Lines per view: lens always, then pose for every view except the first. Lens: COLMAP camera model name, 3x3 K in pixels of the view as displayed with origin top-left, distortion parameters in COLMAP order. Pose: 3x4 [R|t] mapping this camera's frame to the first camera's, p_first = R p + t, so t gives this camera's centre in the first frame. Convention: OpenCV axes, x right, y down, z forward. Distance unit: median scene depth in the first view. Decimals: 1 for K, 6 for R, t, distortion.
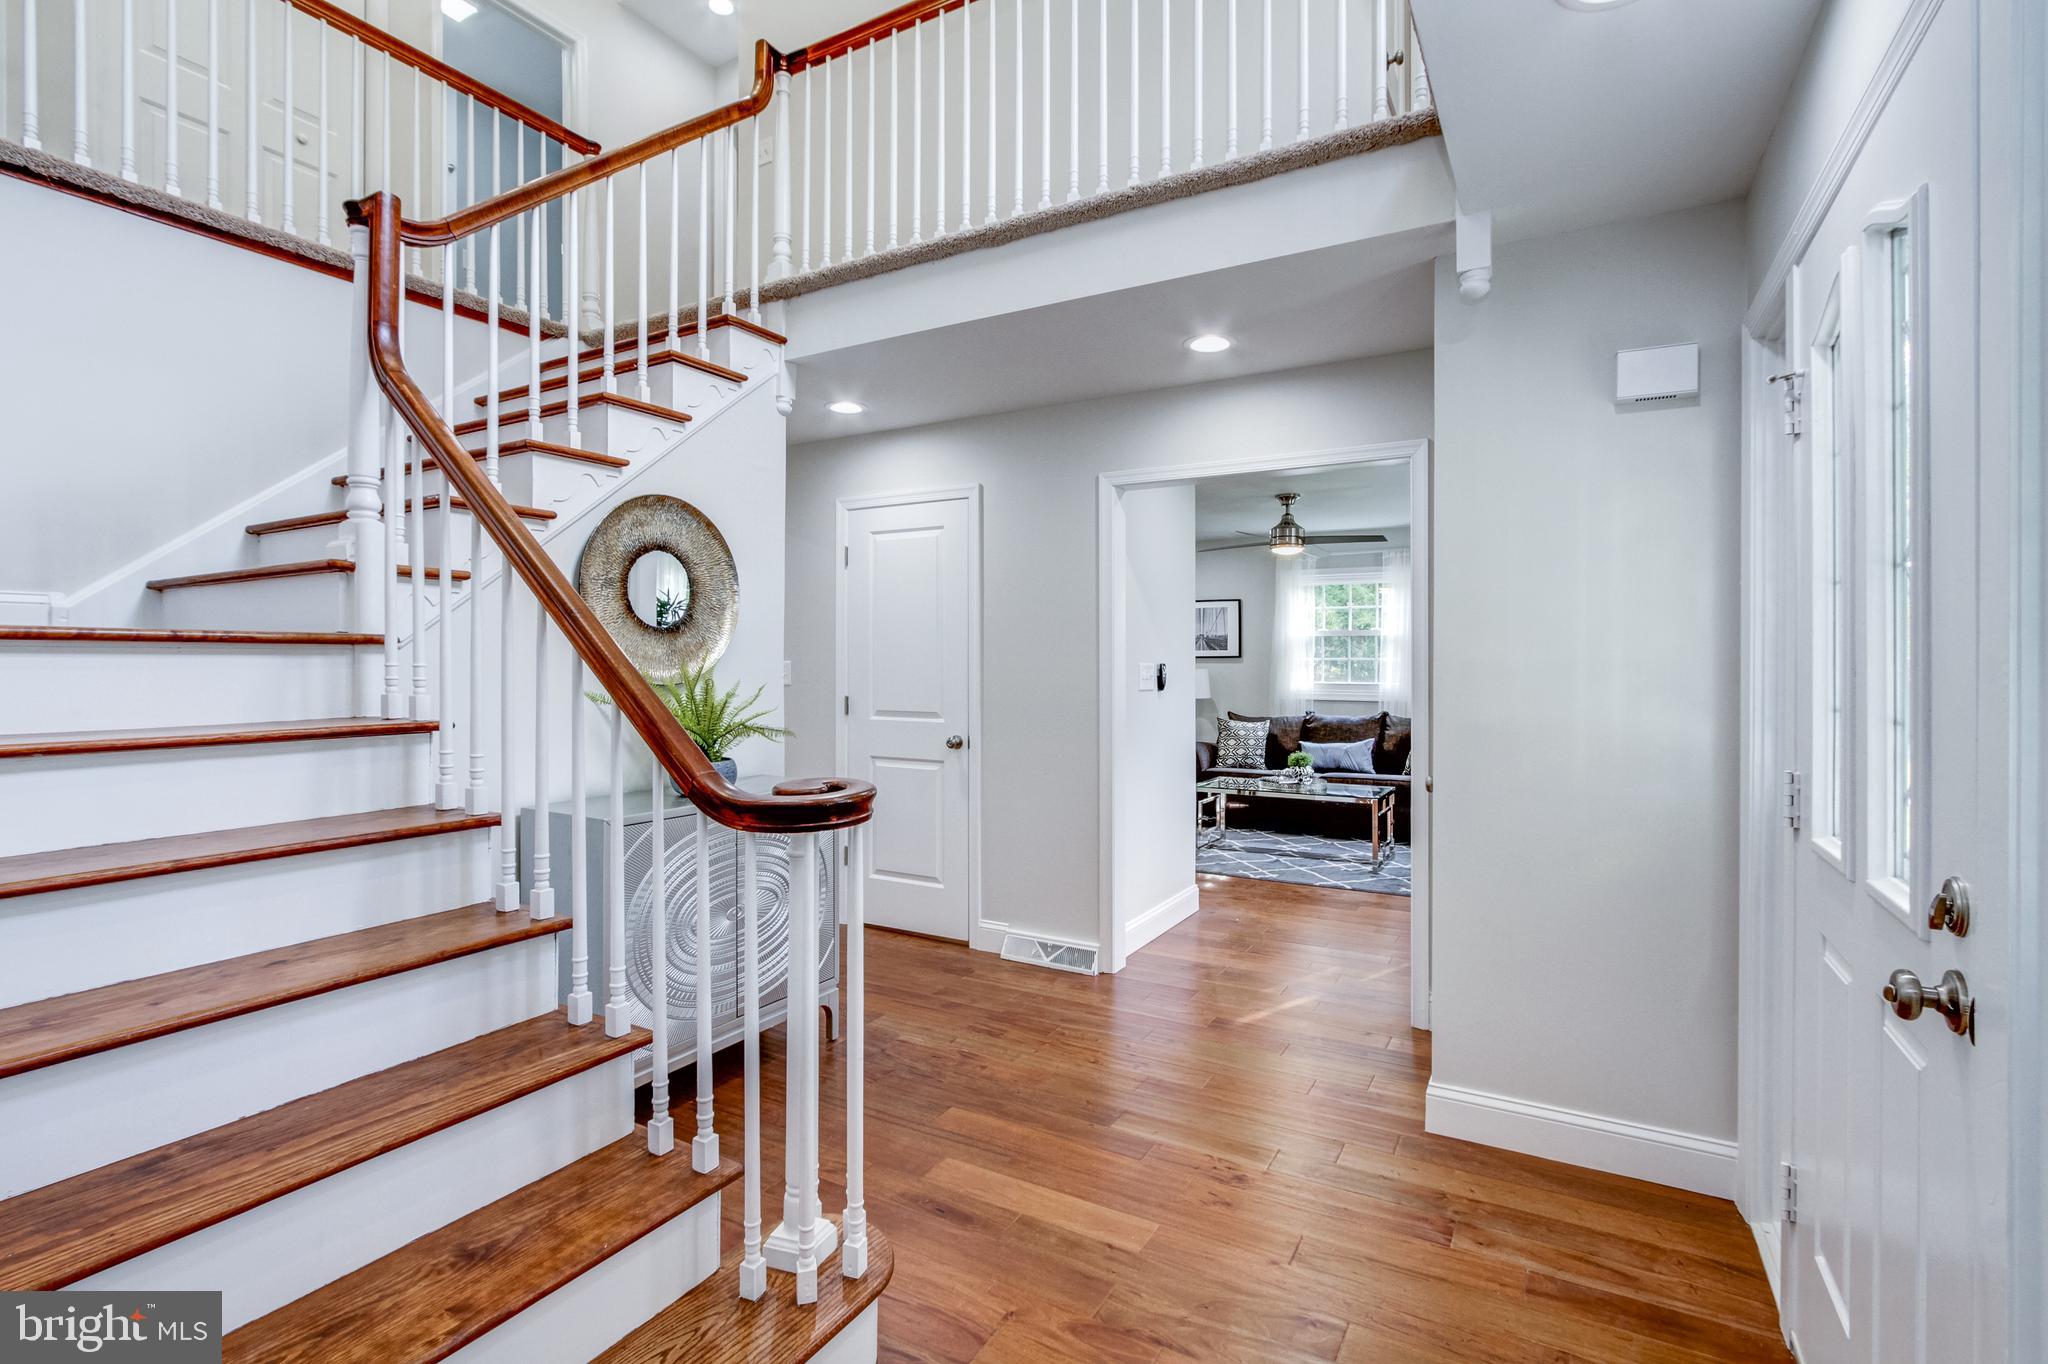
lens RADIAL K [[949.3, 0, 1027.1], [0, 949.3, 665.4], [0, 0, 1]] dist [-0.005744, 0.003292]
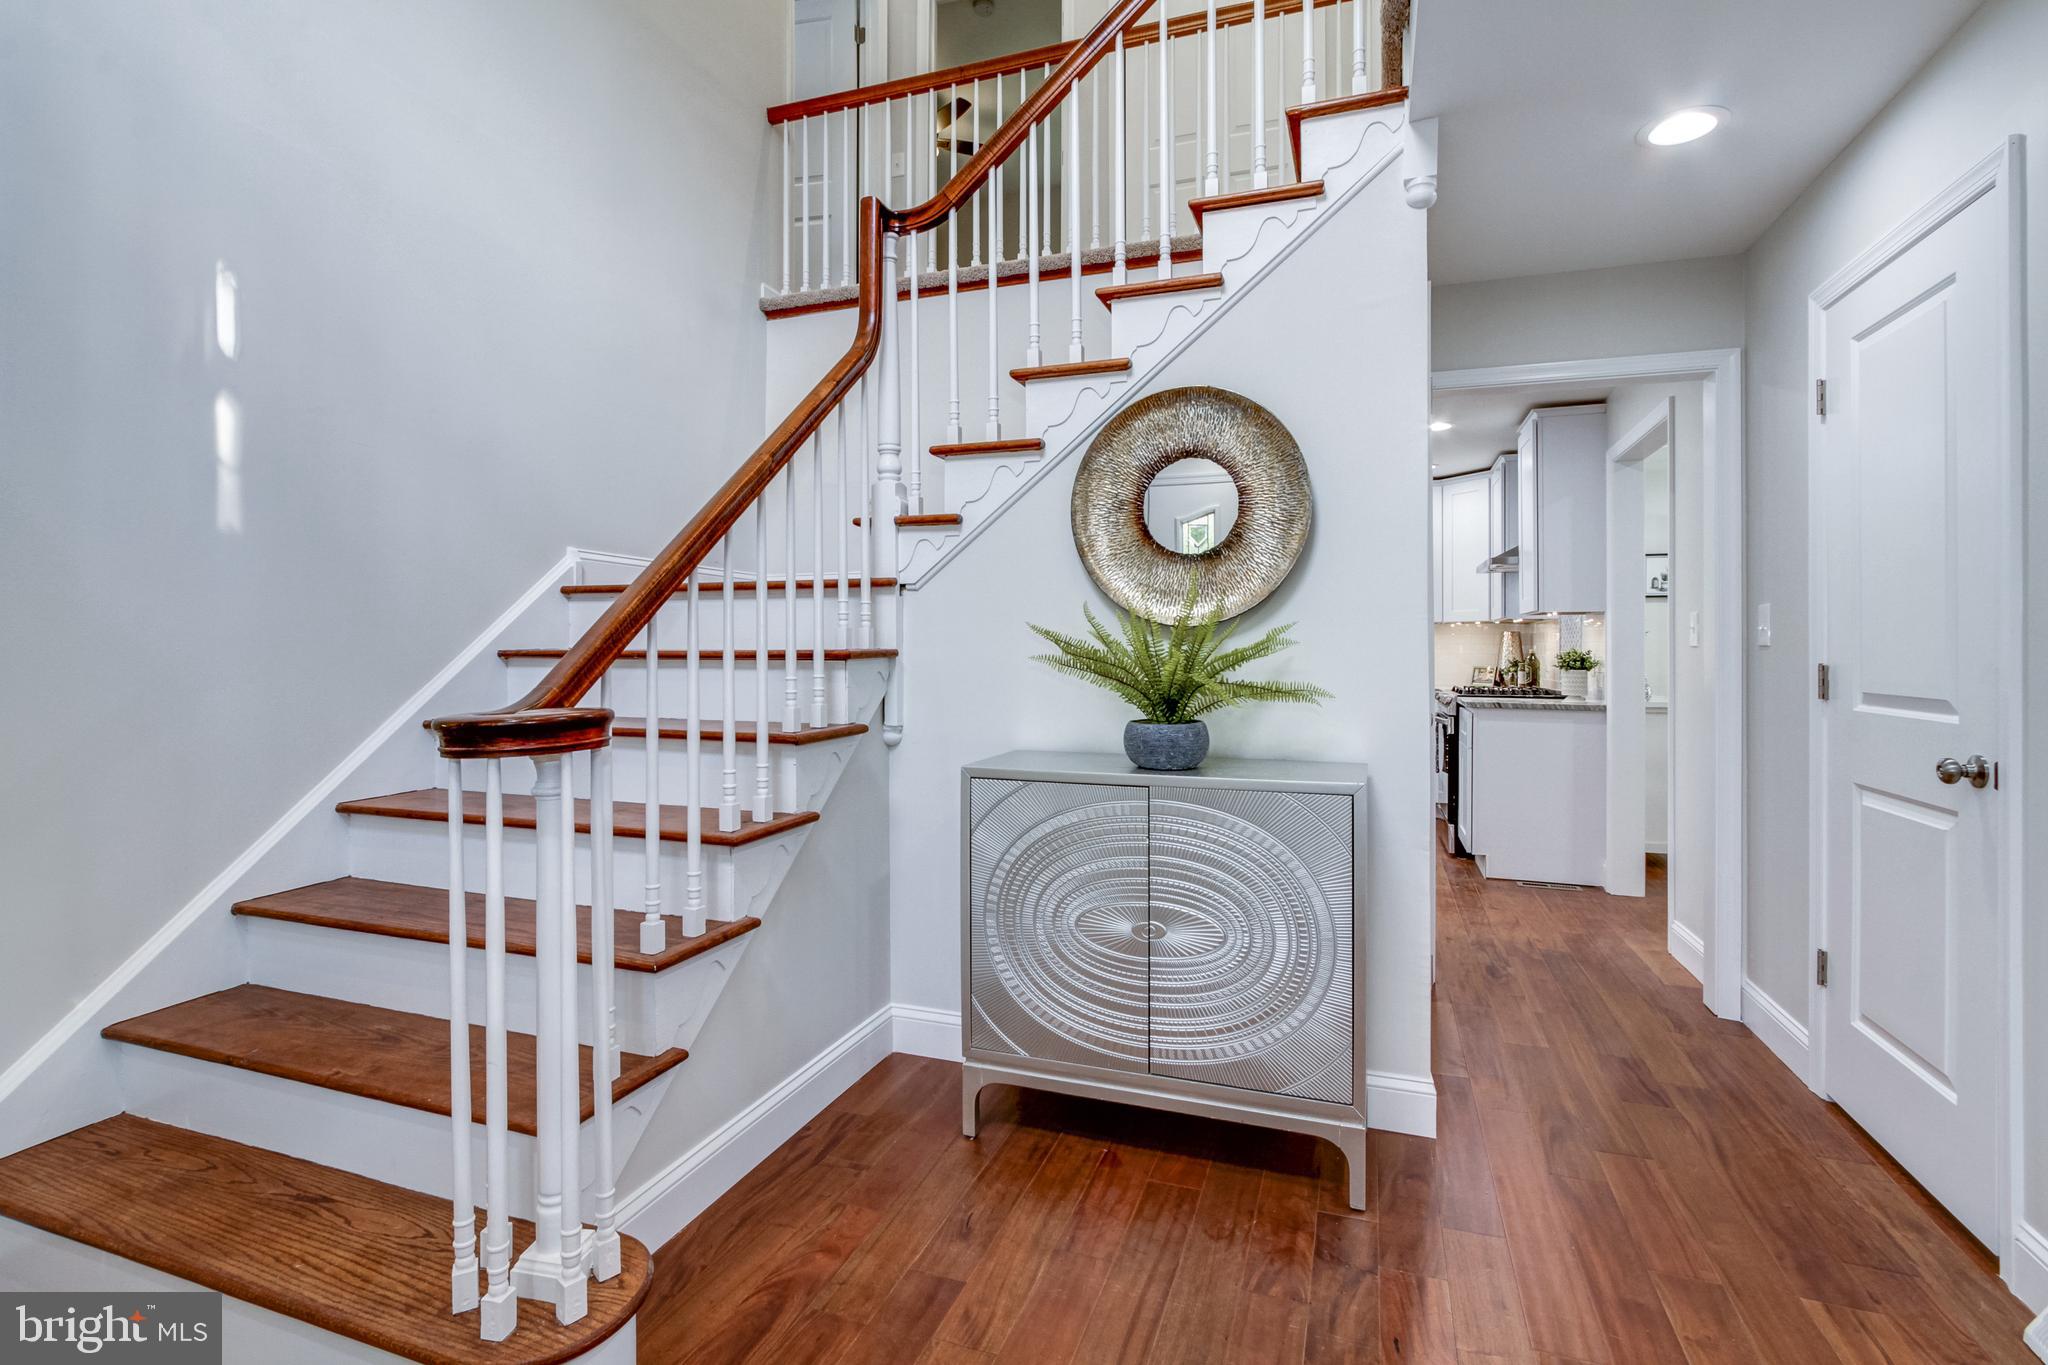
lens RADIAL K [[949.3, 0, 1036.1], [0, 949.3, 654.9], [0, 0, 1]] dist [-0.005744, 0.003292]
pose [[0.186172, 0.004471, -0.982507, 0.367112], [-0.006442, 0.999974, 0.003330, 0.042432], [0.982496, 0.005709, 0.186196, 0.713359]]
